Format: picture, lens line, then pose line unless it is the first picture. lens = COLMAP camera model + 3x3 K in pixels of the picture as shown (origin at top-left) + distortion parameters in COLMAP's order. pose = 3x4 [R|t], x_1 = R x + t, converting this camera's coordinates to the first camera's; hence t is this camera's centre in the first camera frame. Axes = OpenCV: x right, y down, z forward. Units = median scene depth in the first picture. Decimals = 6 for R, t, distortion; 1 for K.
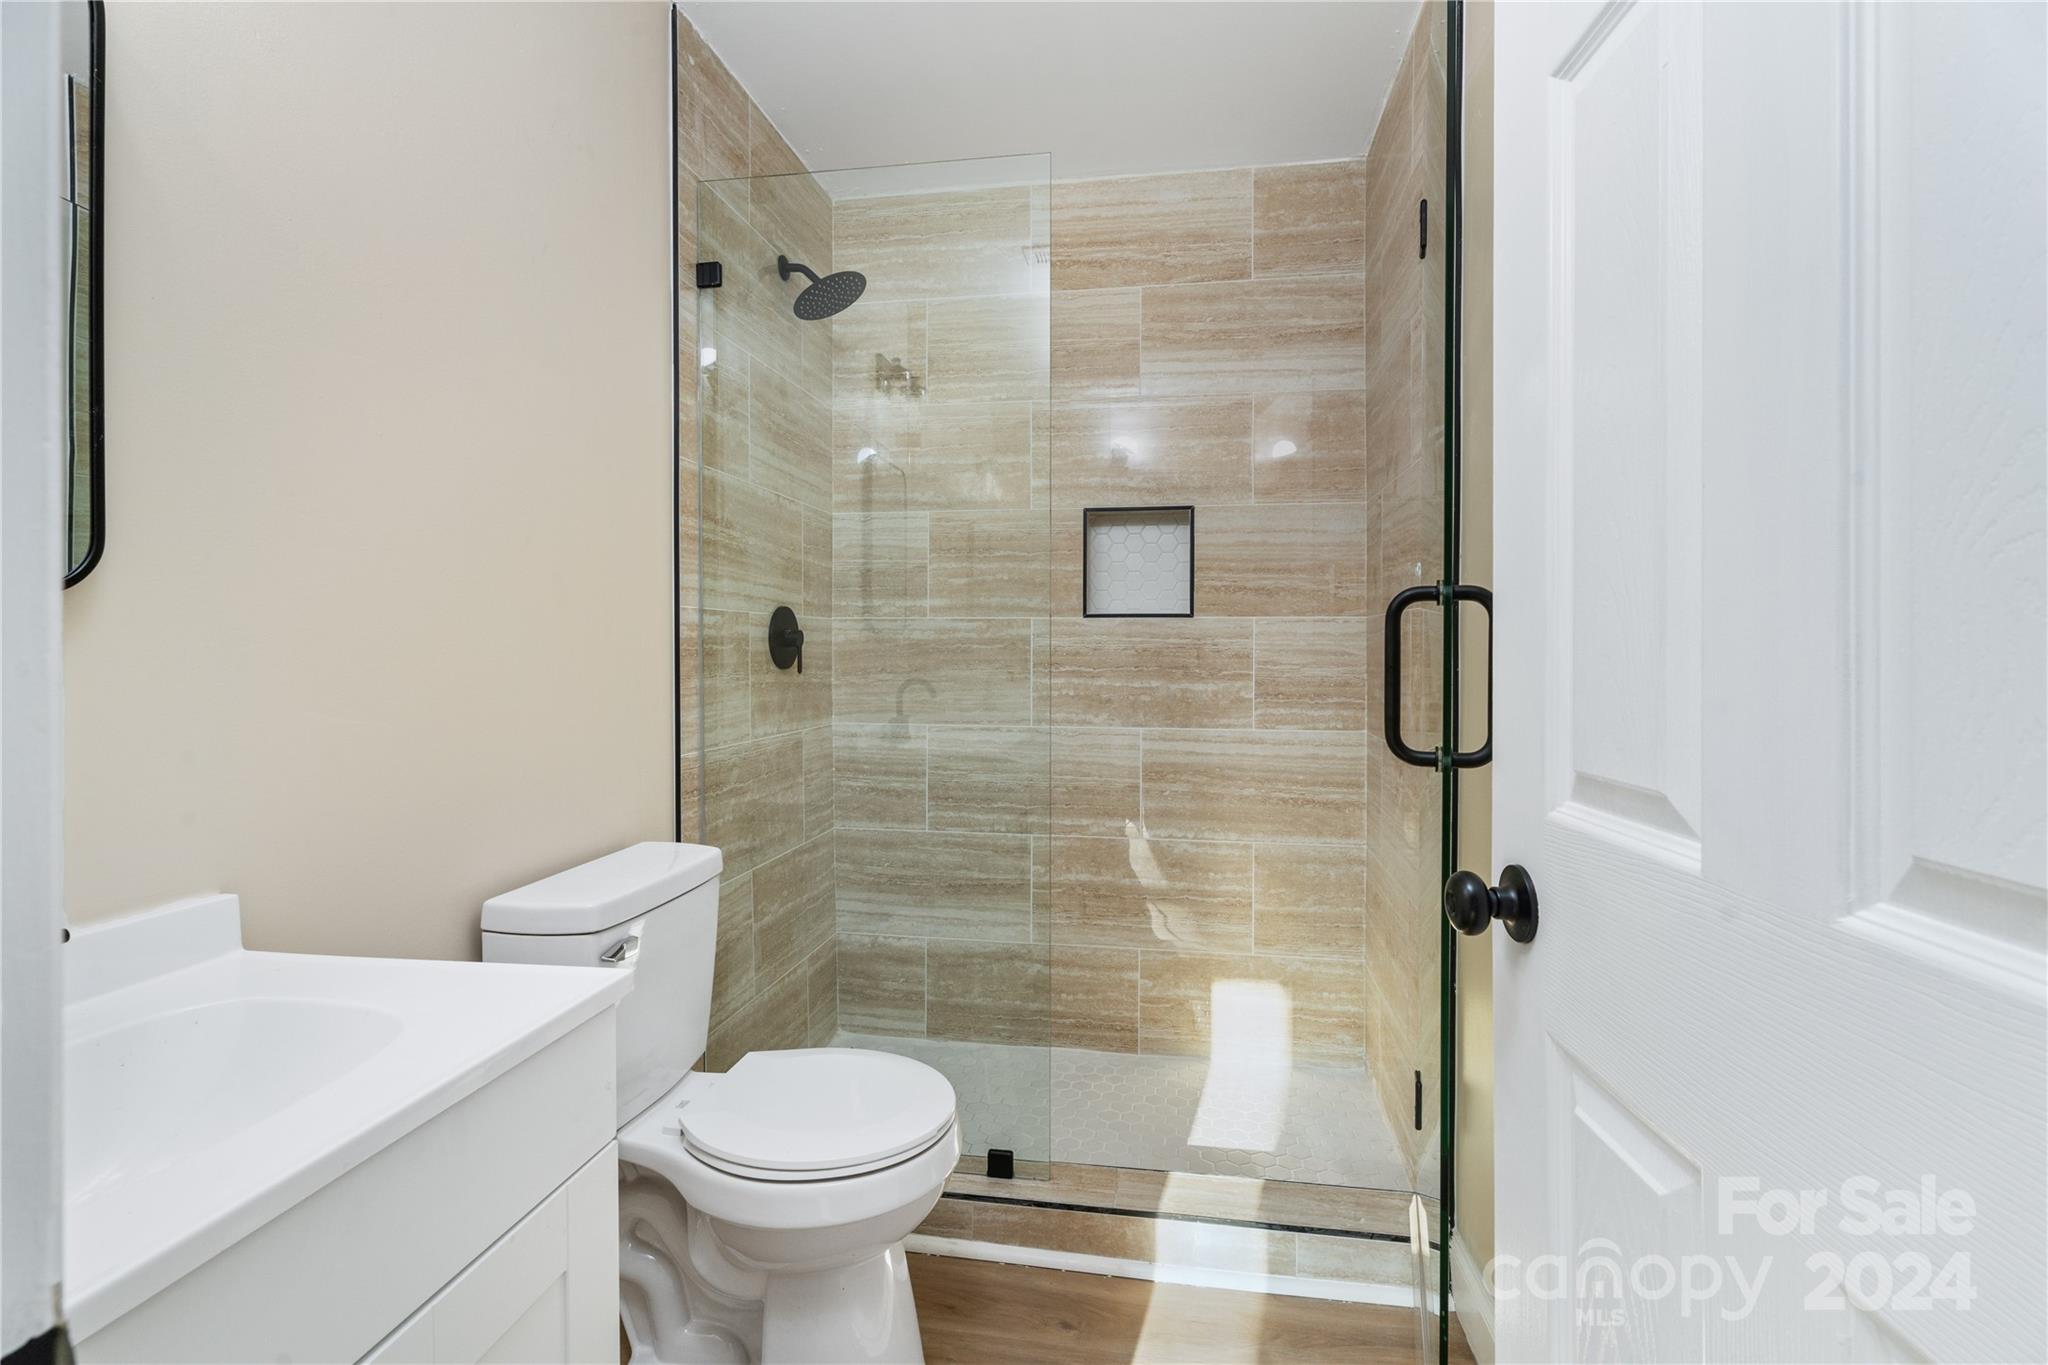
lens RADIAL K [[909.6, 0, 1031.9], [0, 909.6, 688.8], [0, 0, 1]] dist [0.005550, 0.000380]
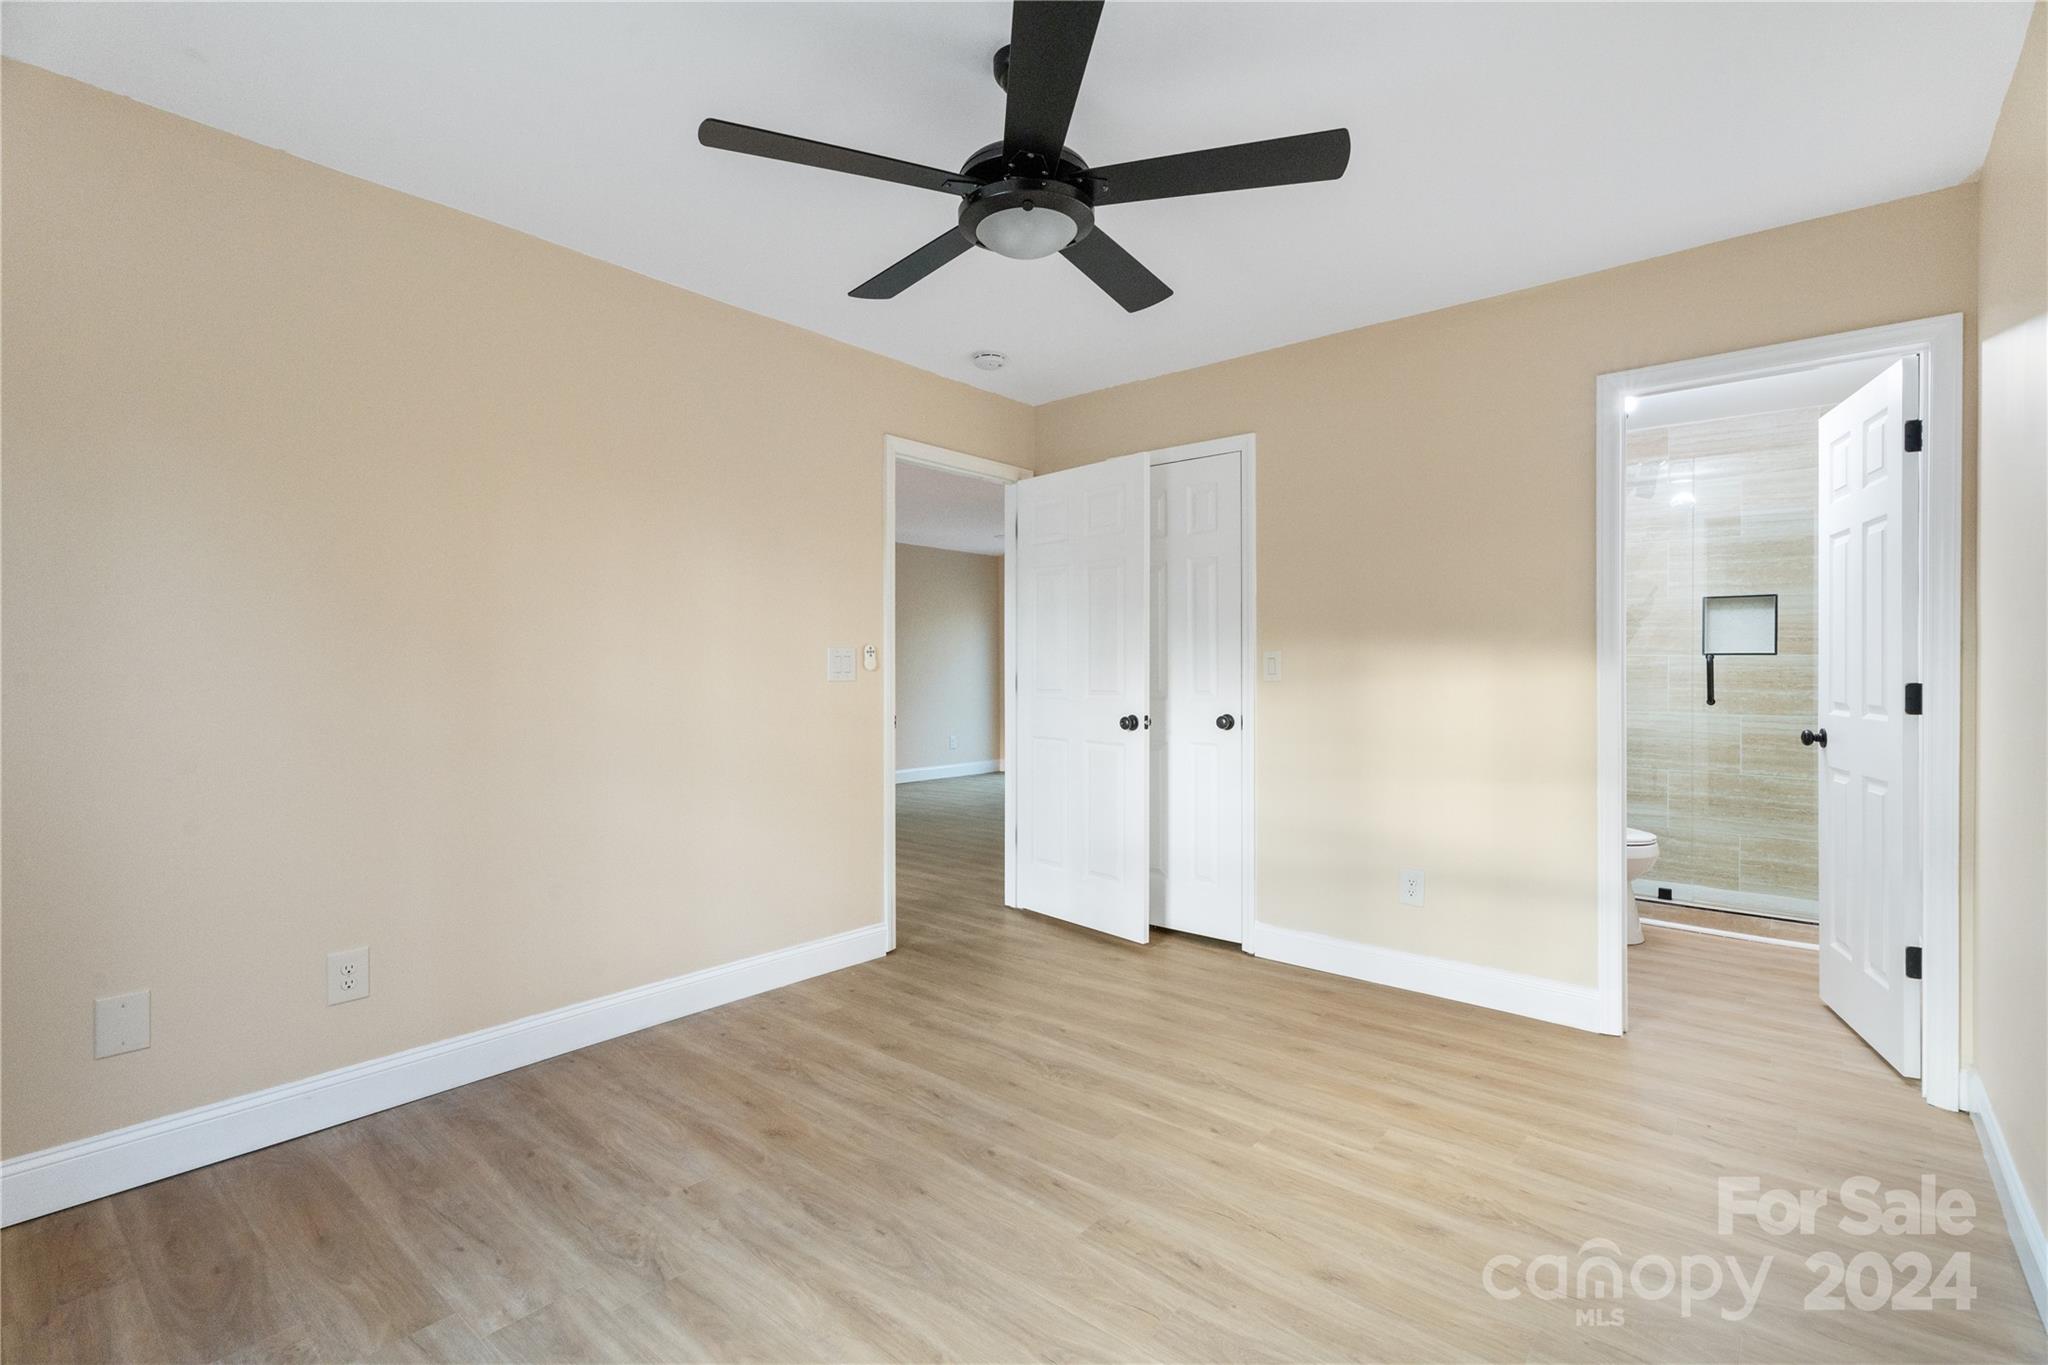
lens RADIAL K [[909.6, 0, 1036.8], [0, 909.6, 687.4], [0, 0, 1]] dist [0.005550, 0.000380]
pose [[0.859399, 0.002624, -0.511299, -0.168563], [0.004127, 0.999919, 0.012067, -0.040930], [0.511289, -0.012481, 0.859318, -1.382377]]
